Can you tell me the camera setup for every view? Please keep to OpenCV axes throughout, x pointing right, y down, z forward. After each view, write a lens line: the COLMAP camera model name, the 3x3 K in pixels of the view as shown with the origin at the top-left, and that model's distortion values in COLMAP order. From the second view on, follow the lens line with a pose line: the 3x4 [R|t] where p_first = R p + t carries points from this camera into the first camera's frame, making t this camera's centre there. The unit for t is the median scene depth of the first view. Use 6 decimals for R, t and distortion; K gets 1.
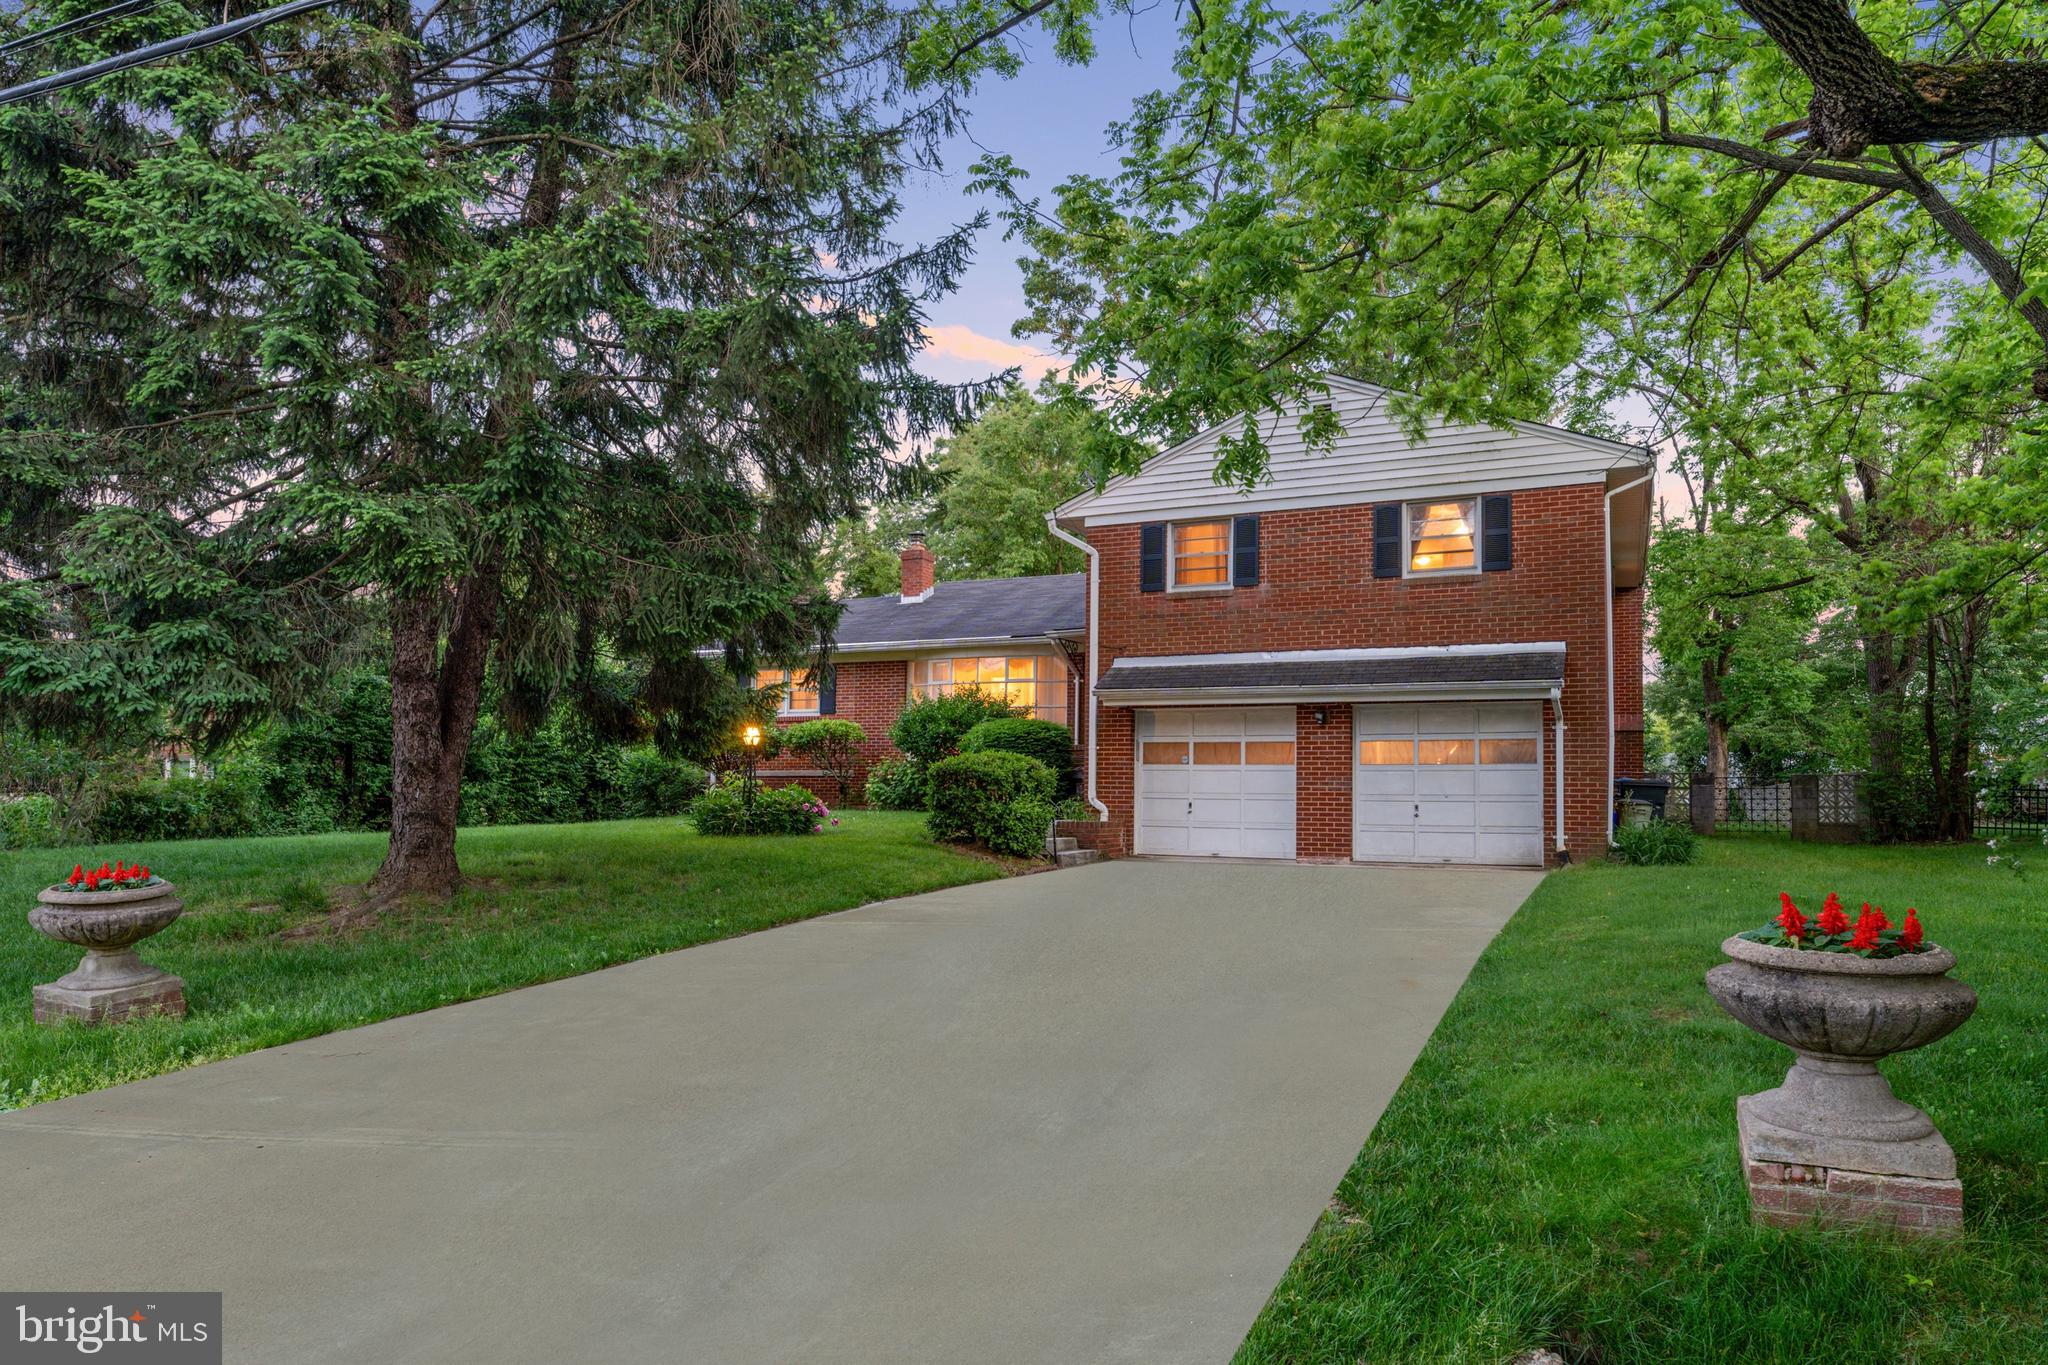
lens RADIAL K [[1234.2, 0, 1022.0], [0, 1234.2, 677.7], [0, 0, 1]] dist [0.006994, 0.000149]
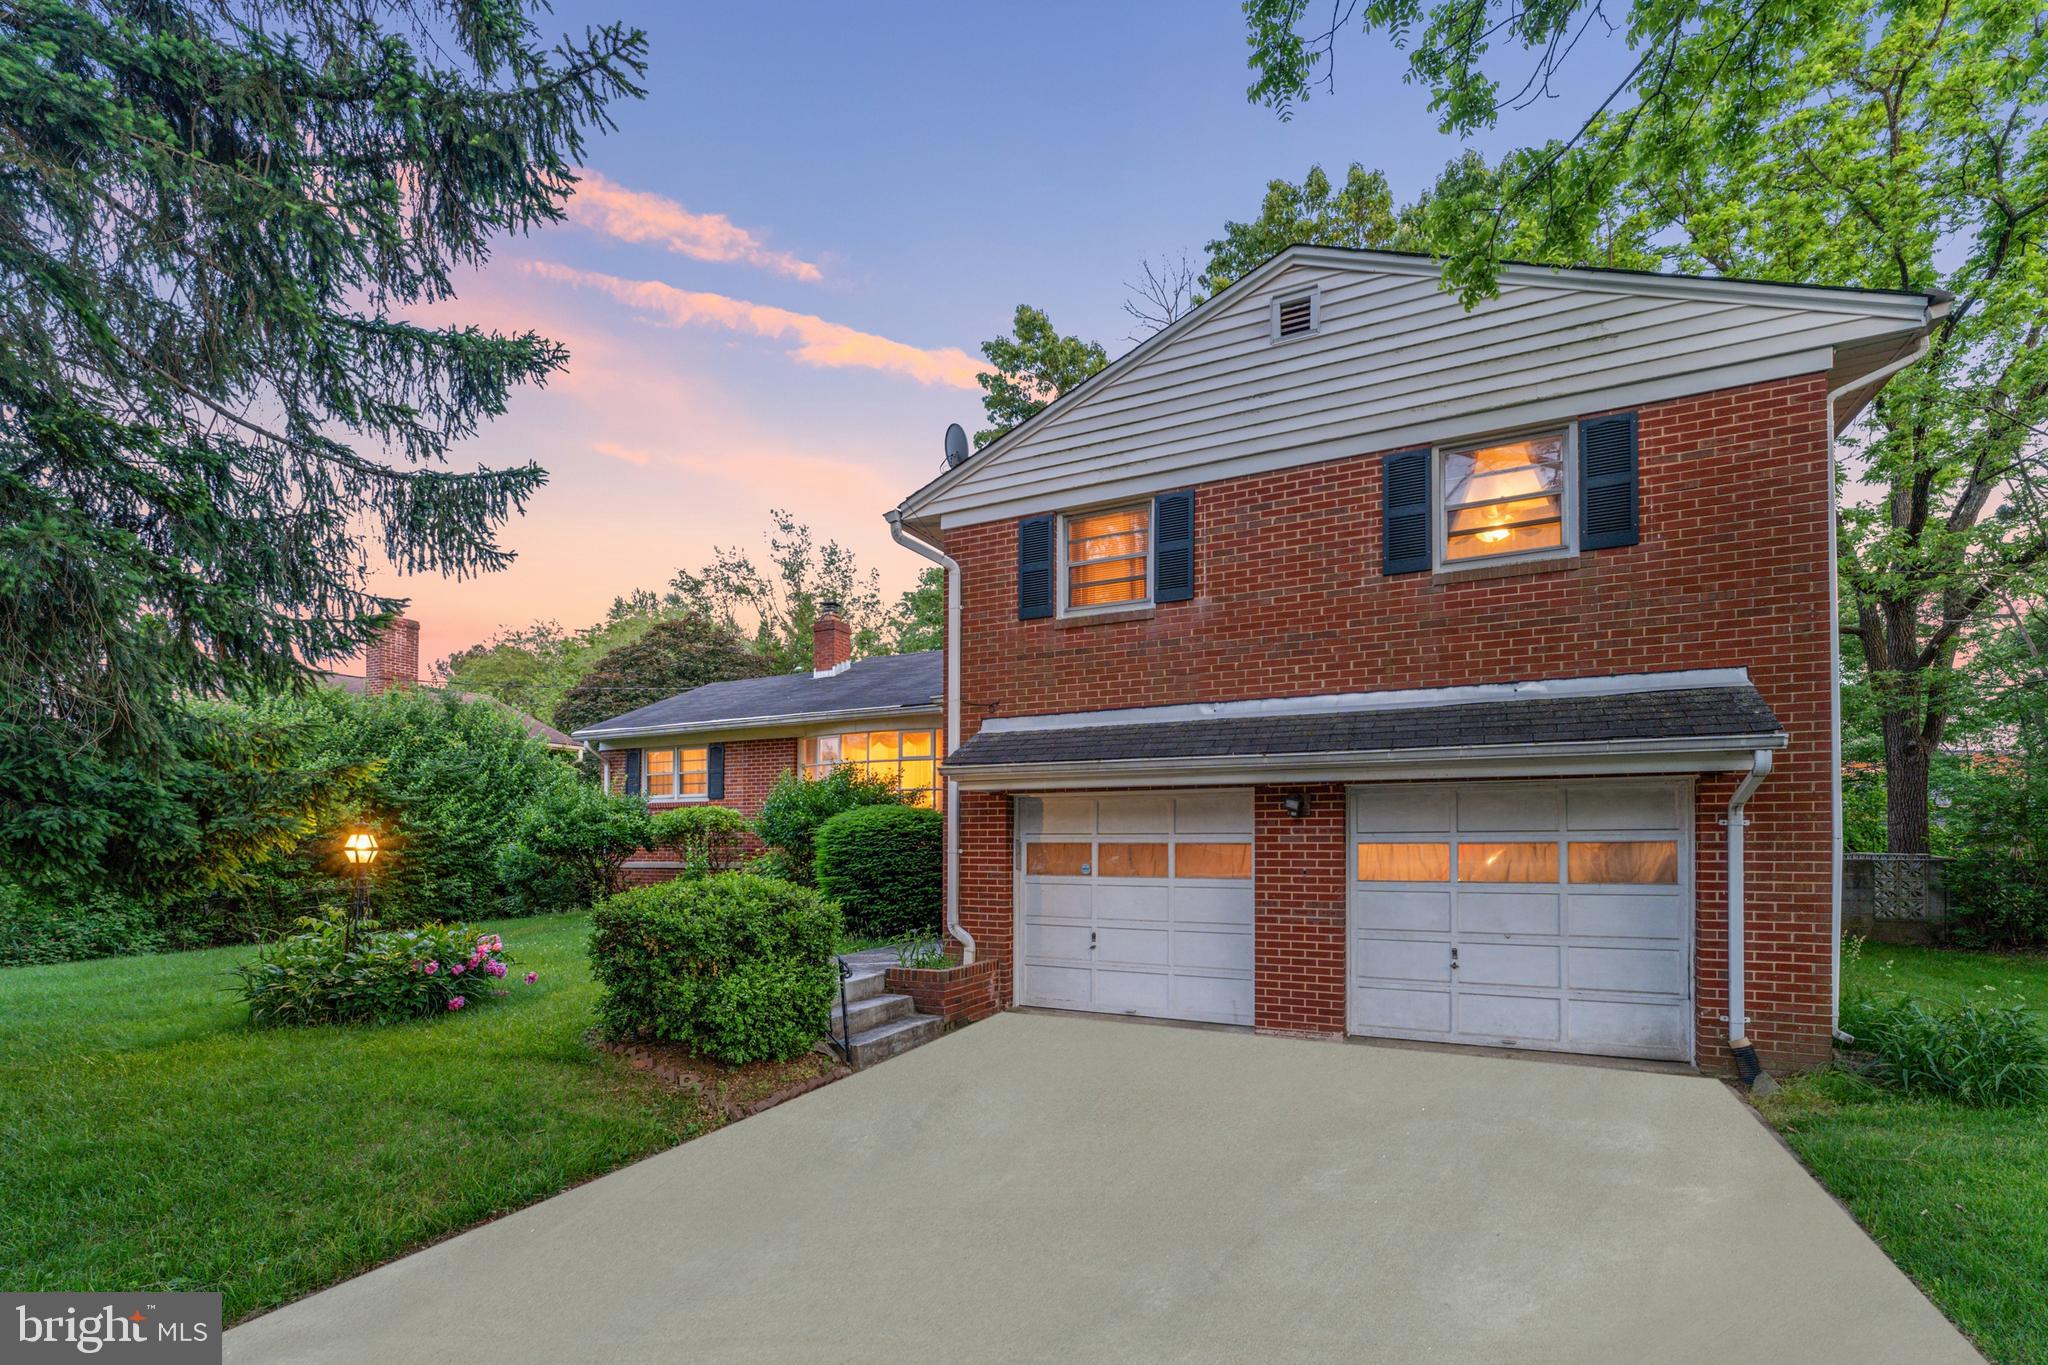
lens RADIAL K [[827.1, 0, 1033.4], [0, 827.1, 792.5], [0, 0, 1]] dist [-0.001255, -0.000036]
pose [[0.999827, -0.011227, -0.014814, 0.112756], [0.011740, 0.999317, 0.035039, 0.008909], [0.014411, -0.035207, 0.999276, 0.562176]]
